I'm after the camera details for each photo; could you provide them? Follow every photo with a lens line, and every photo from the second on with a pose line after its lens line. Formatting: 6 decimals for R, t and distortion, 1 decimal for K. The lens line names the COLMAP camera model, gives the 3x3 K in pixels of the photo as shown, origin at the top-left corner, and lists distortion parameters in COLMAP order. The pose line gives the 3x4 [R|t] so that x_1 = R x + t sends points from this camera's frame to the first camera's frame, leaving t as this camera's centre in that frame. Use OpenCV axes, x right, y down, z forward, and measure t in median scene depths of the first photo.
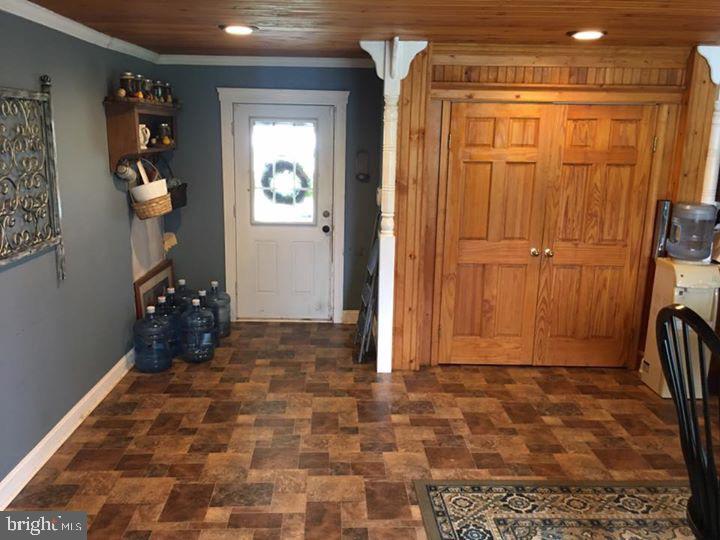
lens RADIAL K [[627.7, 0, 360.9], [0, 627.7, 261.0], [0, 0, 1]] dist [0.143582, -0.176947]
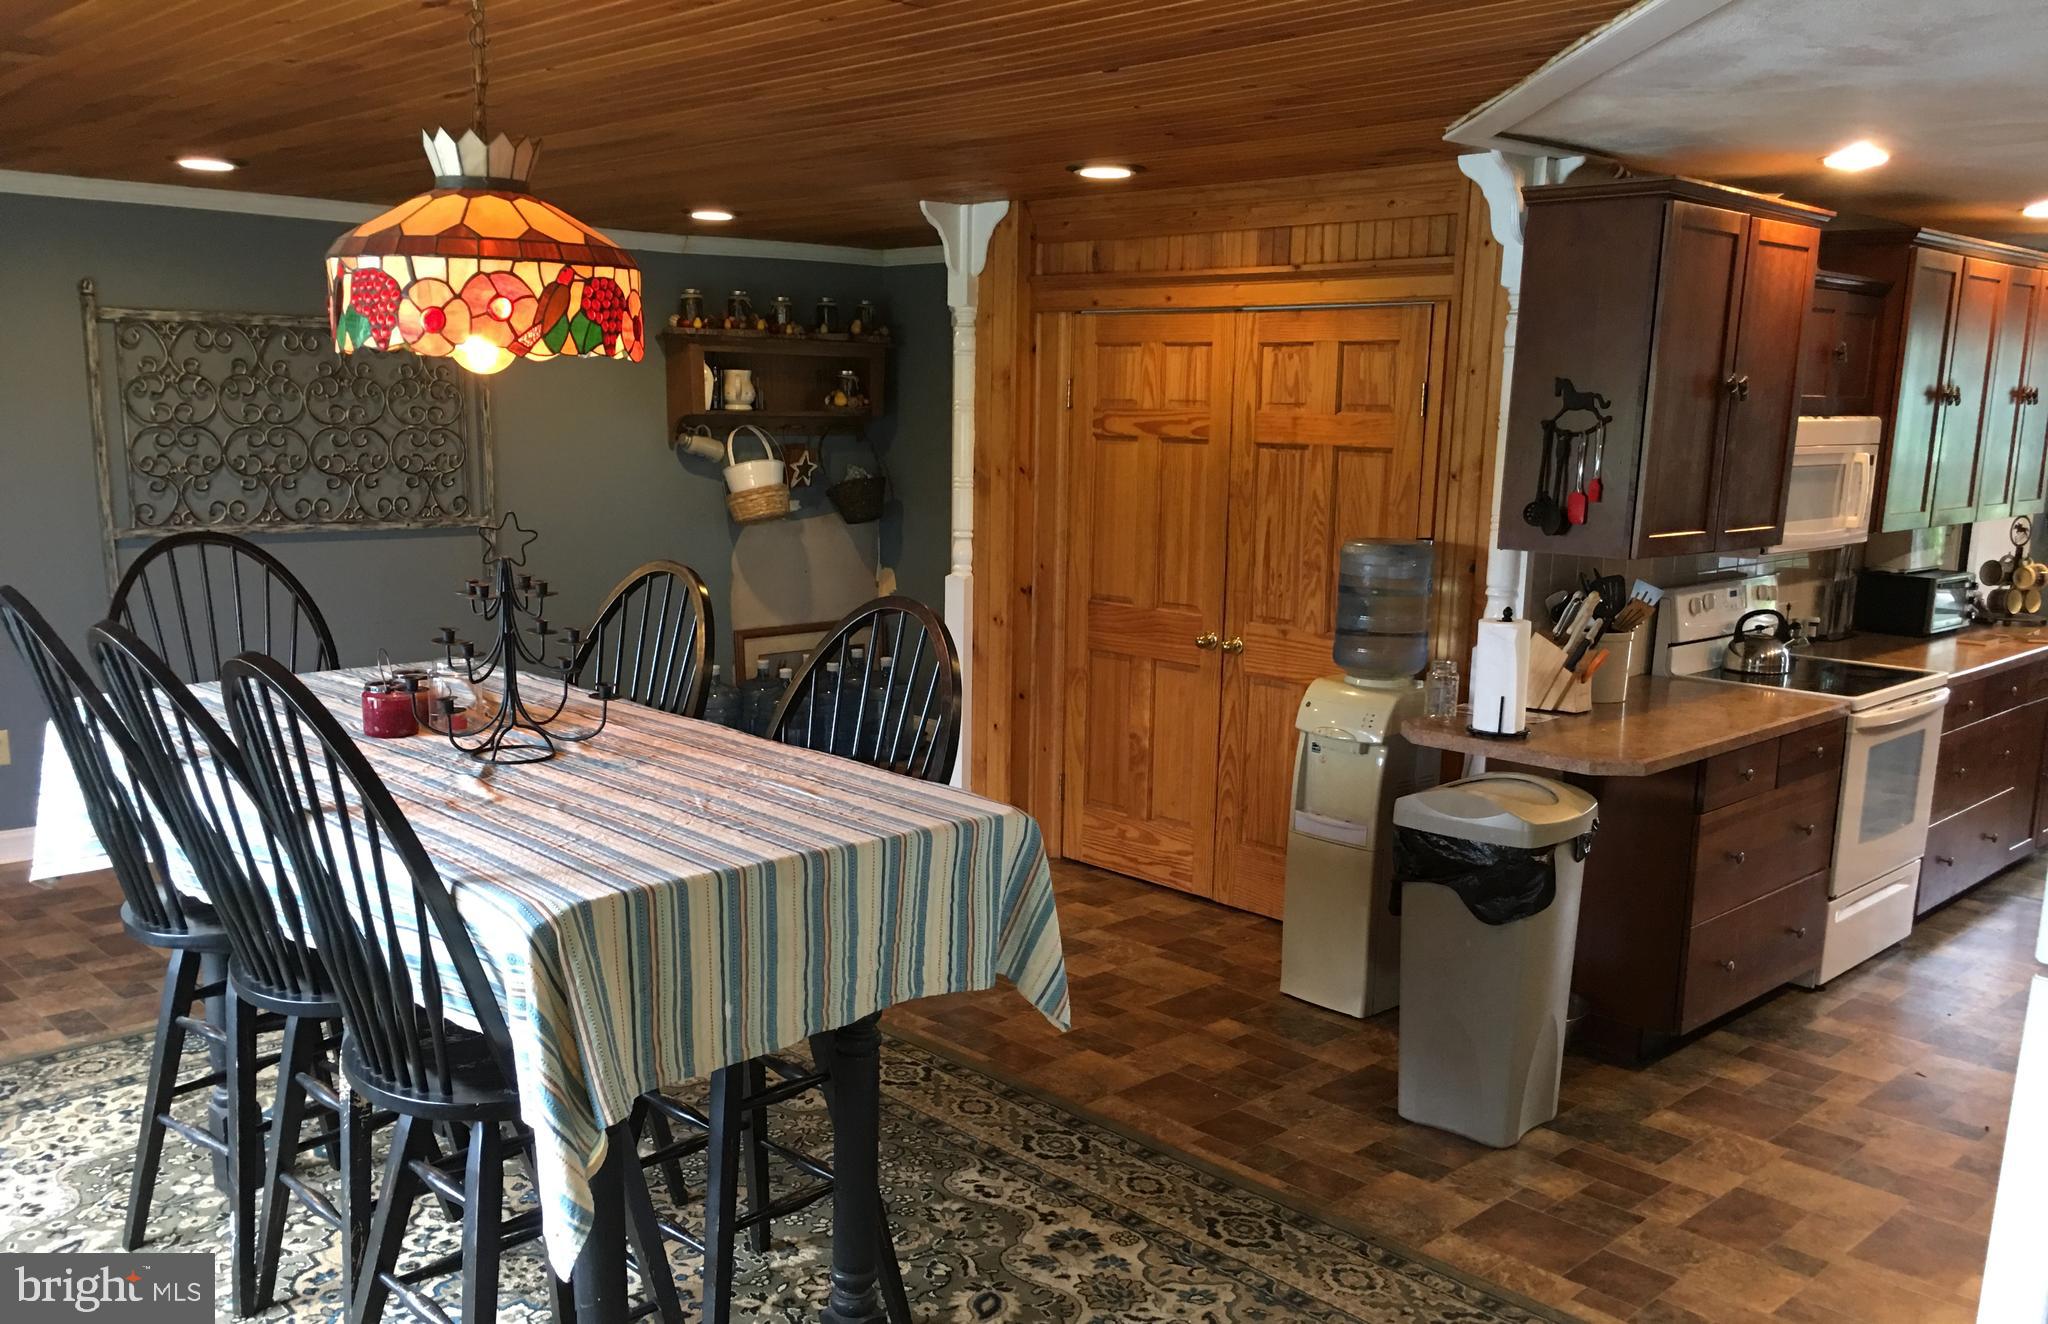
lens RADIAL K [[1732.6, 0, 1017.6], [0, 1732.6, 763.0], [0, 0, 1]] dist [0.063054, -0.073434]
pose [[0.671051, 0.147963, -0.726496, 1.114870], [-0.151409, 0.986582, 0.061080, 0.017662], [0.725786, 0.069011, 0.684450, 0.065428]]
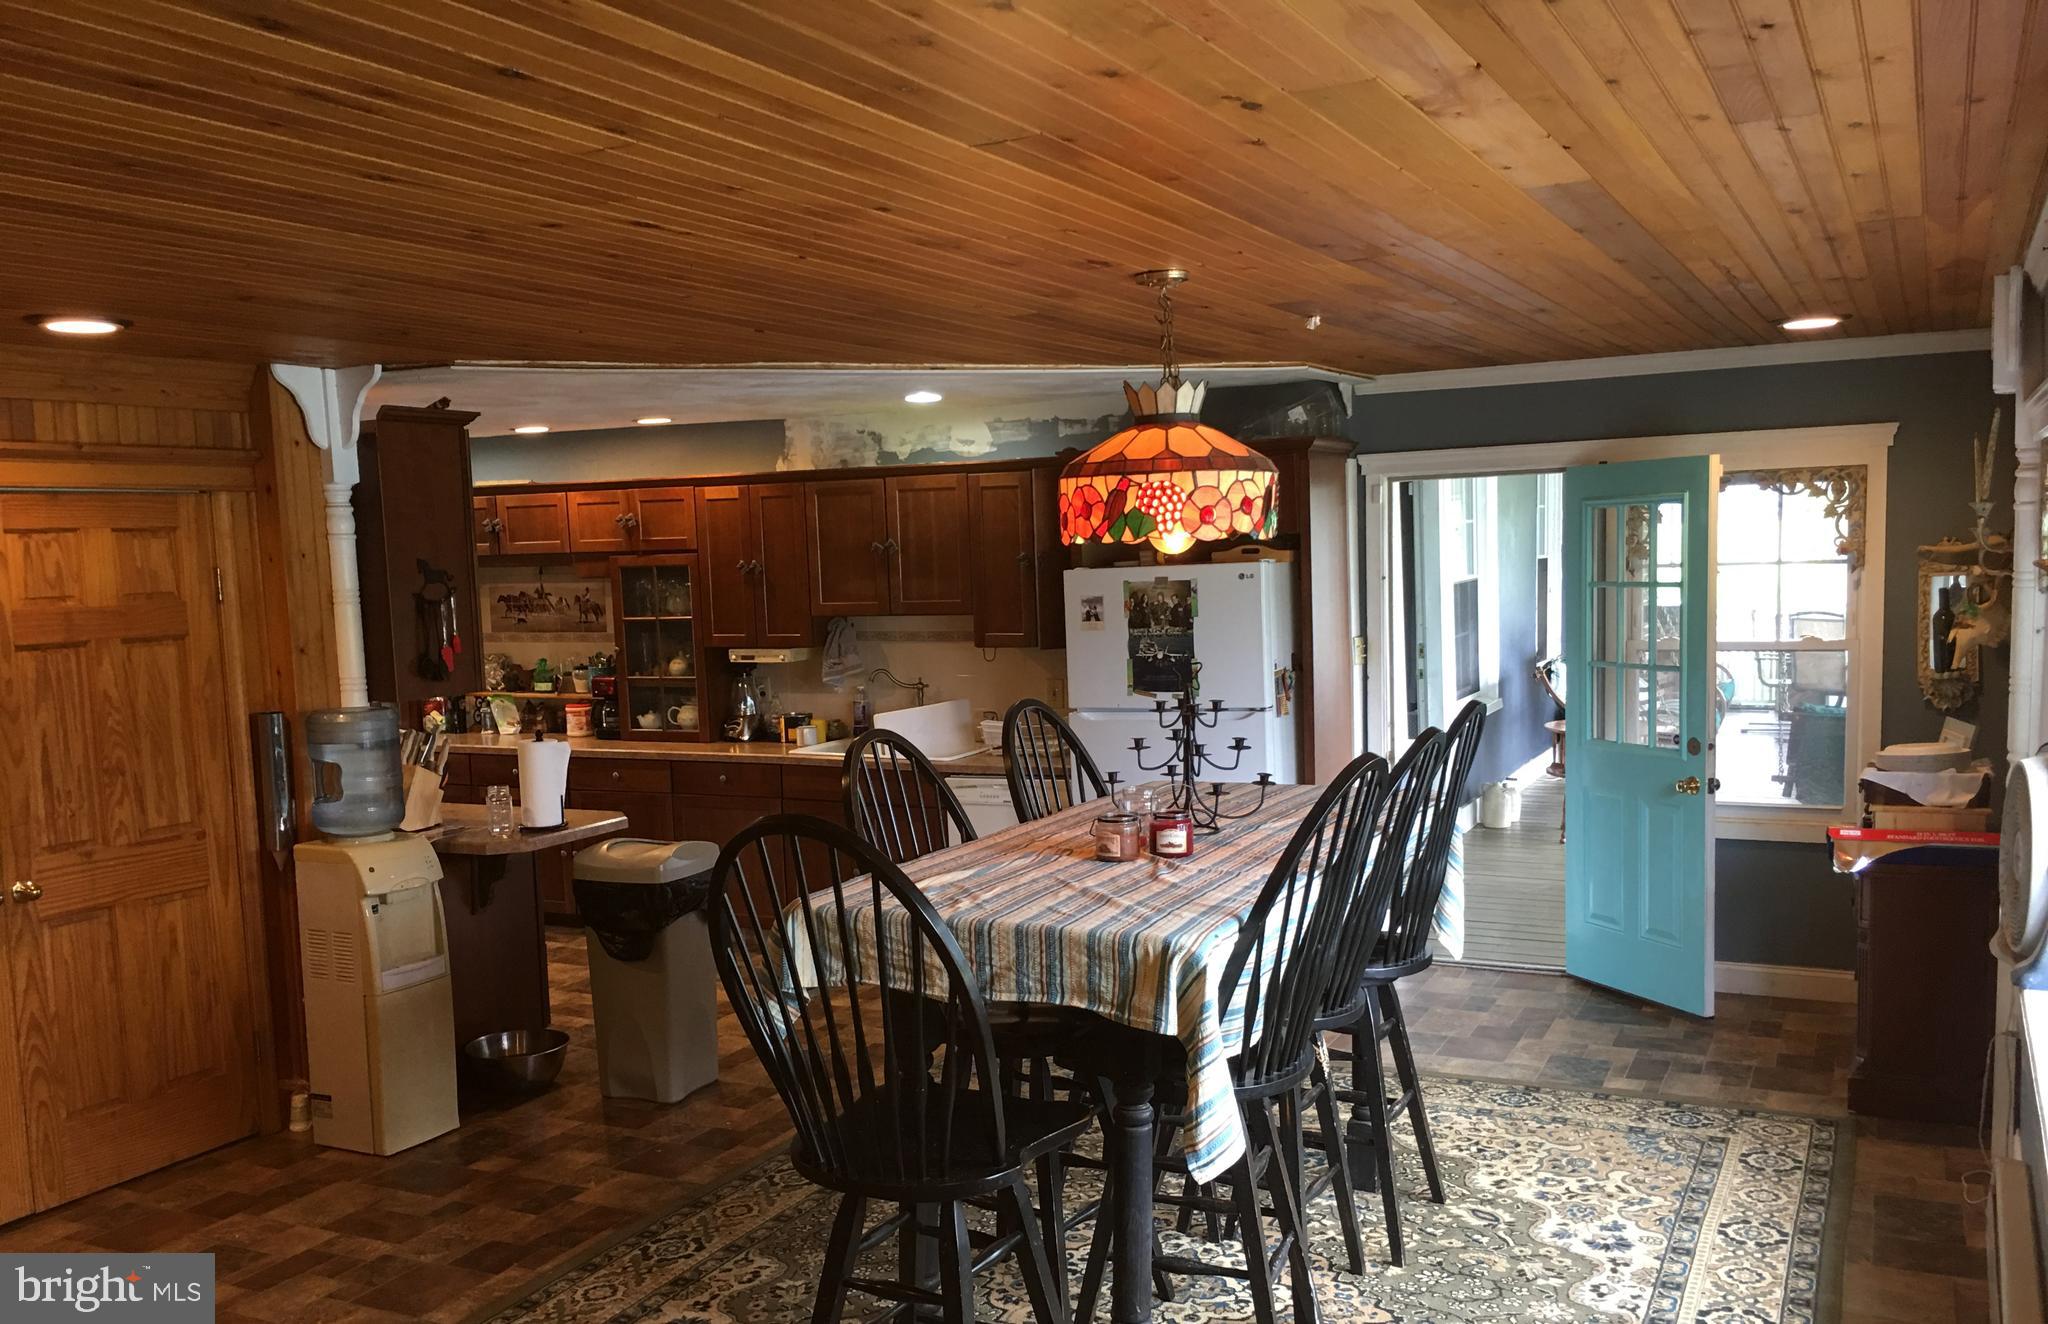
lens RADIAL K [[1778.6, 0, 1089.7], [0, 1778.6, 752.4], [0, 0, 1]] dist [0.000451, -0.006467]
pose [[0.453425, -0.140720, 0.880116, -0.318160], [0.215935, 0.975384, 0.044705, -0.004123], [-0.864741, 0.169778, 0.472650, -0.020997]]
